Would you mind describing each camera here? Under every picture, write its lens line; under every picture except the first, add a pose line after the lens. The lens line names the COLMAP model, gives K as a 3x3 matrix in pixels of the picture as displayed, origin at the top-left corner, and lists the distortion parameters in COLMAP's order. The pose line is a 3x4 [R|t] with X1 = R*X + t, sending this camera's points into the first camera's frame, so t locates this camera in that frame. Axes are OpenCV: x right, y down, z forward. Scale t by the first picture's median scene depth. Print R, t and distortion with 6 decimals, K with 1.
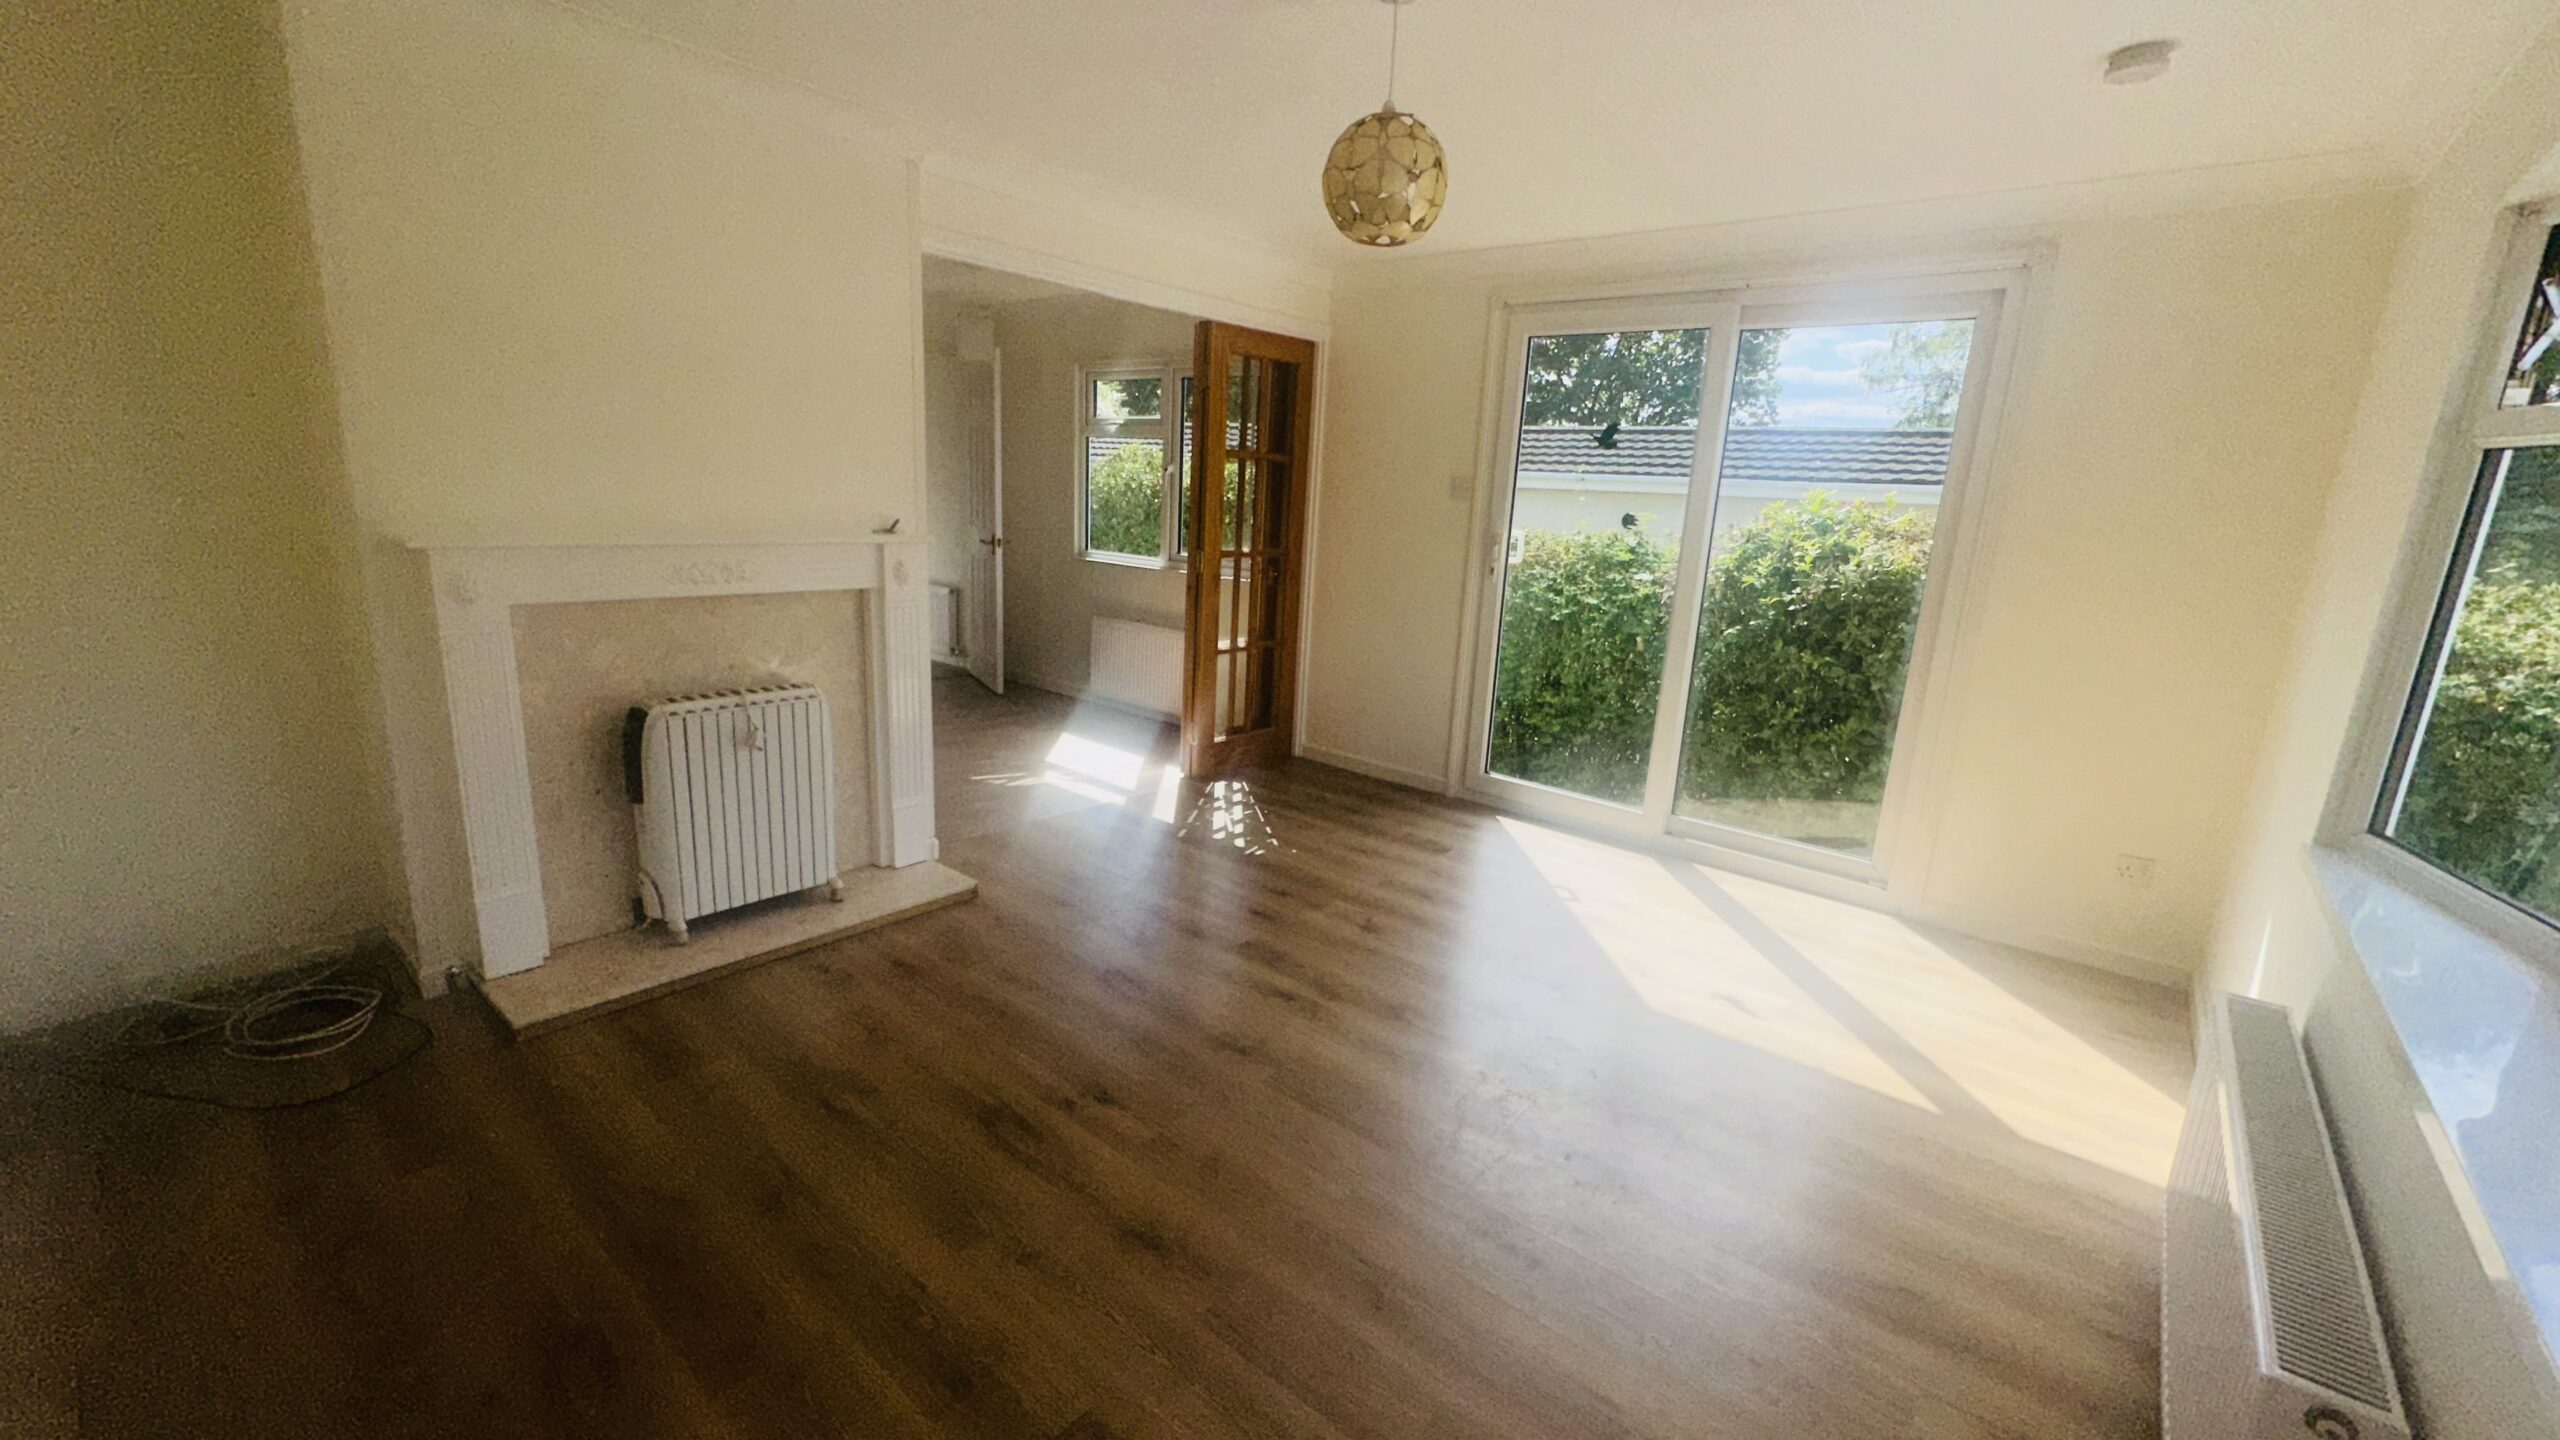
lens RADIAL K [[1019.5, 0, 1275.1], [0, 1019.5, 719.7], [0, 0, 1]] dist [0.000896, 0.000157]
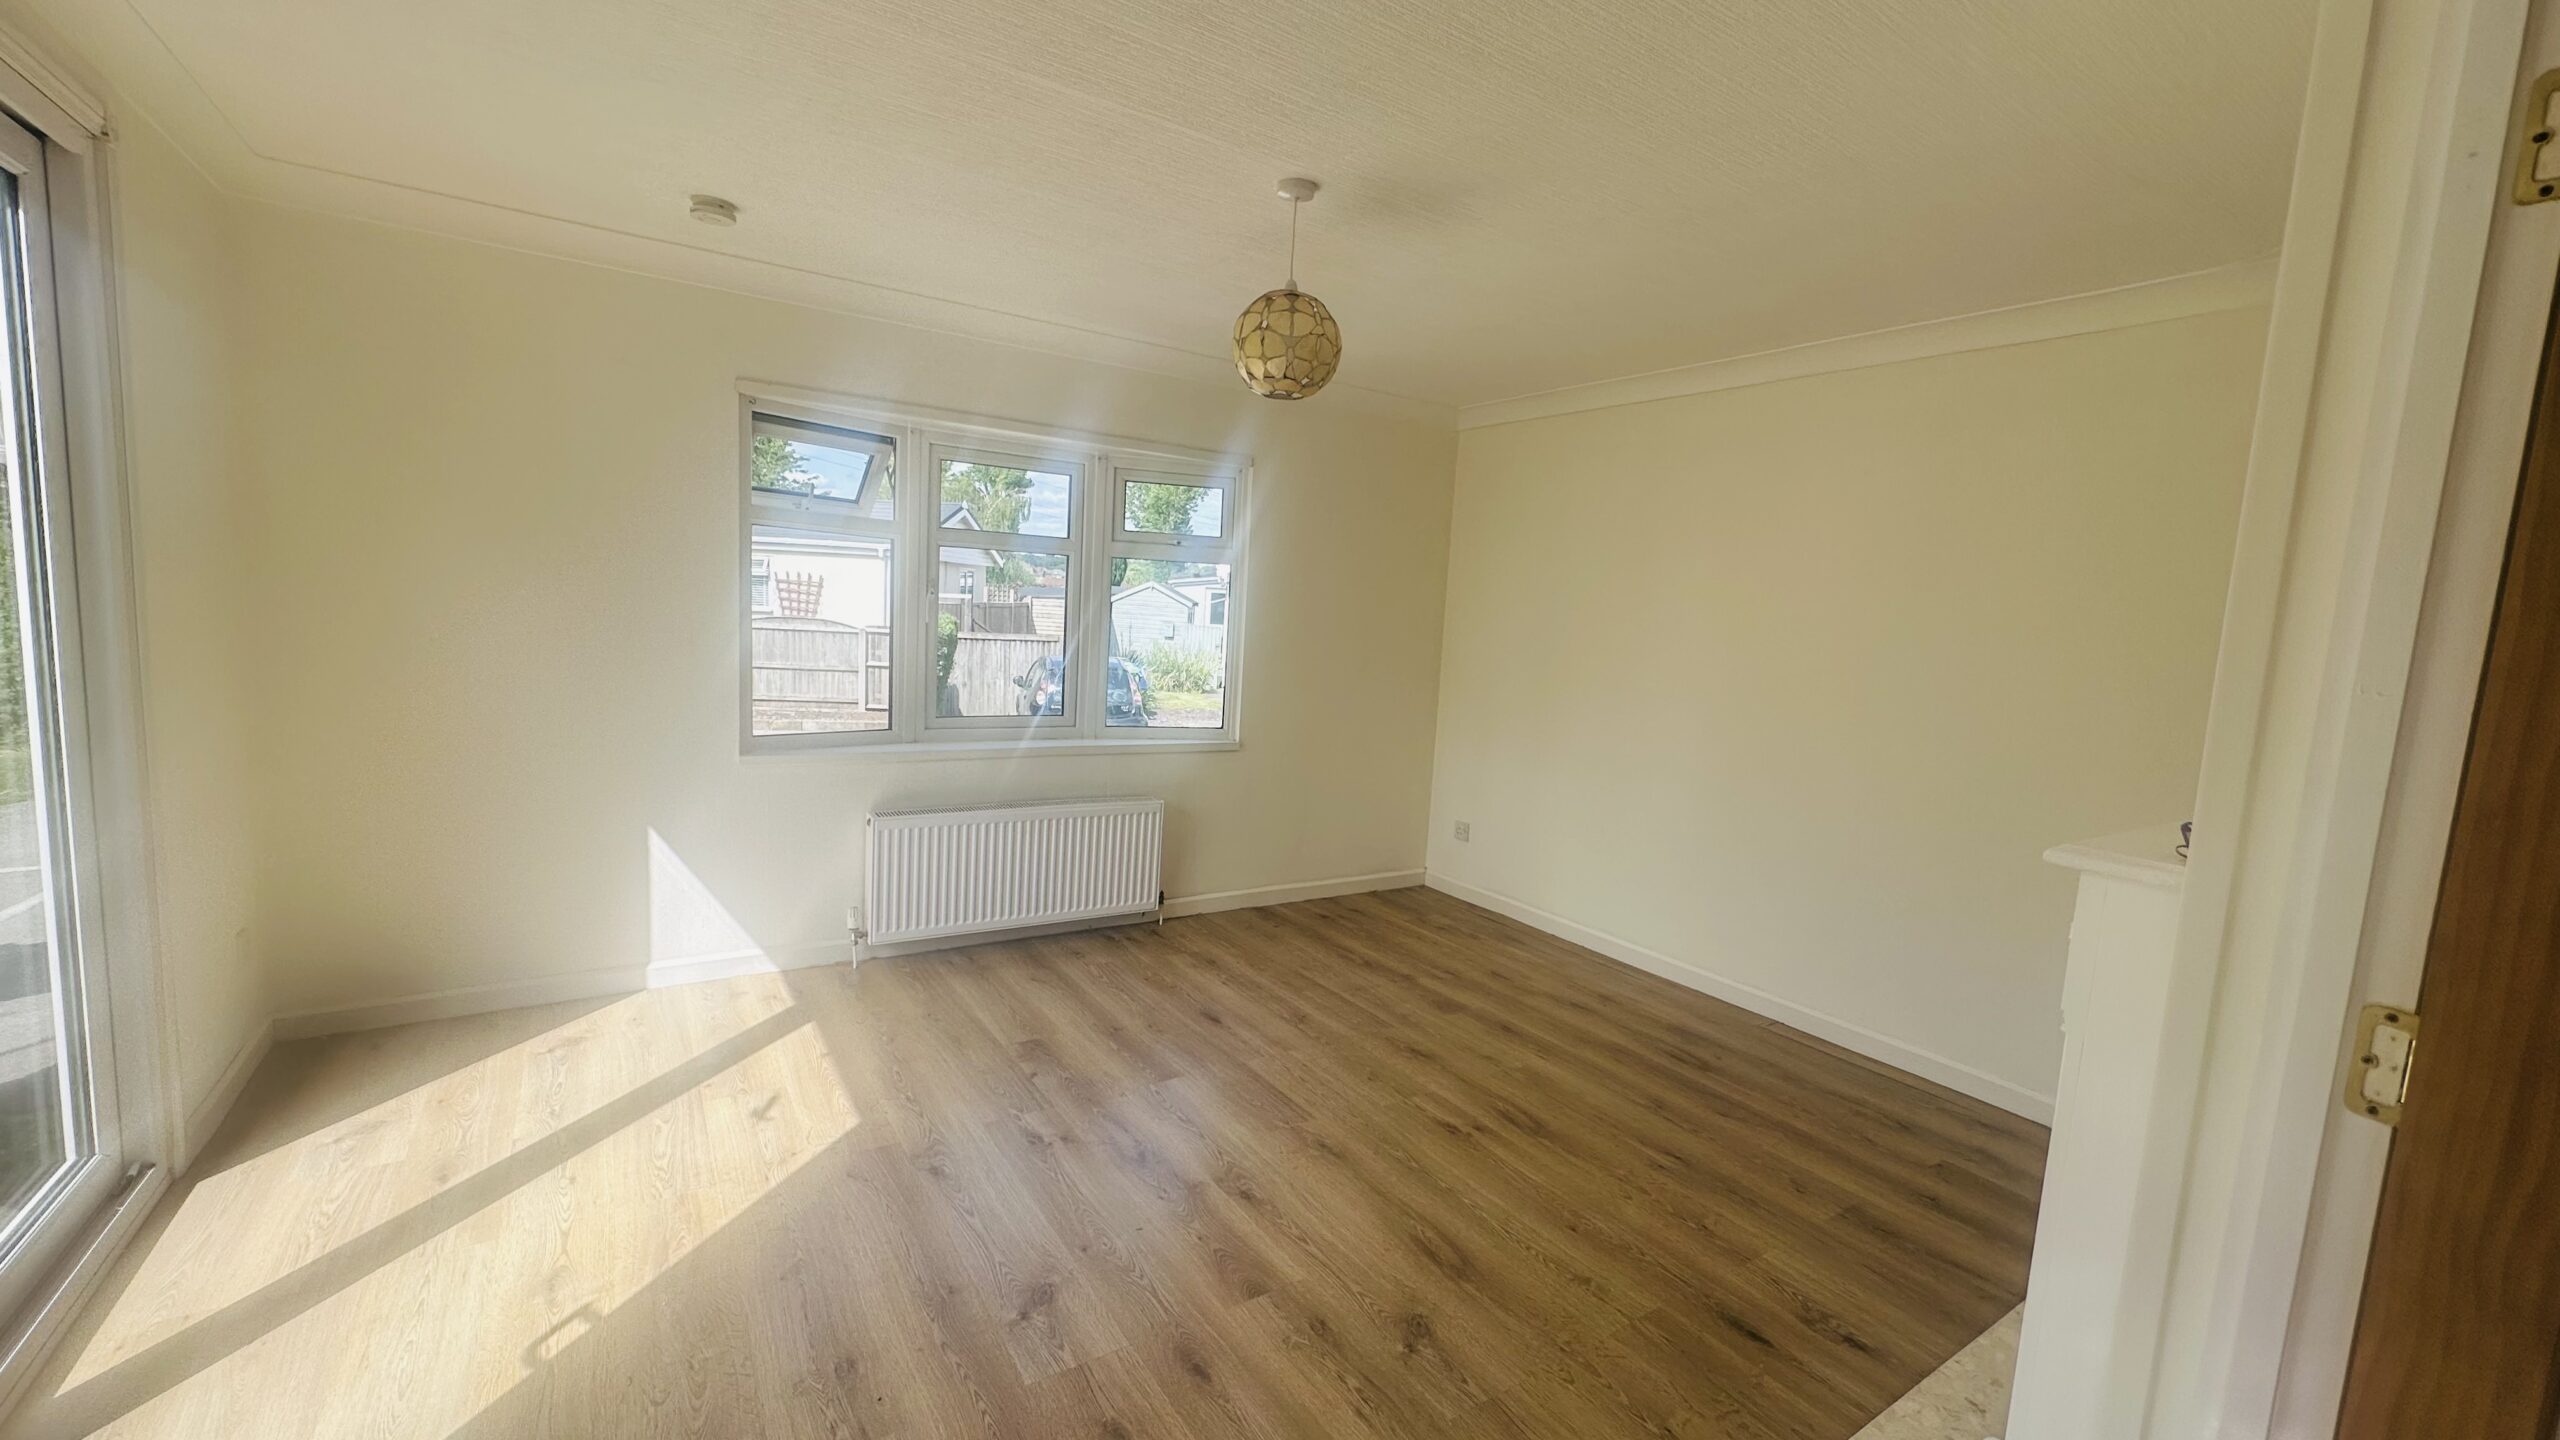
lens RADIAL K [[1019.5, 0, 1275.1], [0, 1019.5, 719.7], [0, 0, 1]] dist [0.000896, 0.000157]
pose [[-0.953915, -0.137531, 0.266705, -0.231423], [-0.040804, 0.939983, 0.338773, -0.490309], [-0.297290, 0.312278, -0.902276, 2.054625]]
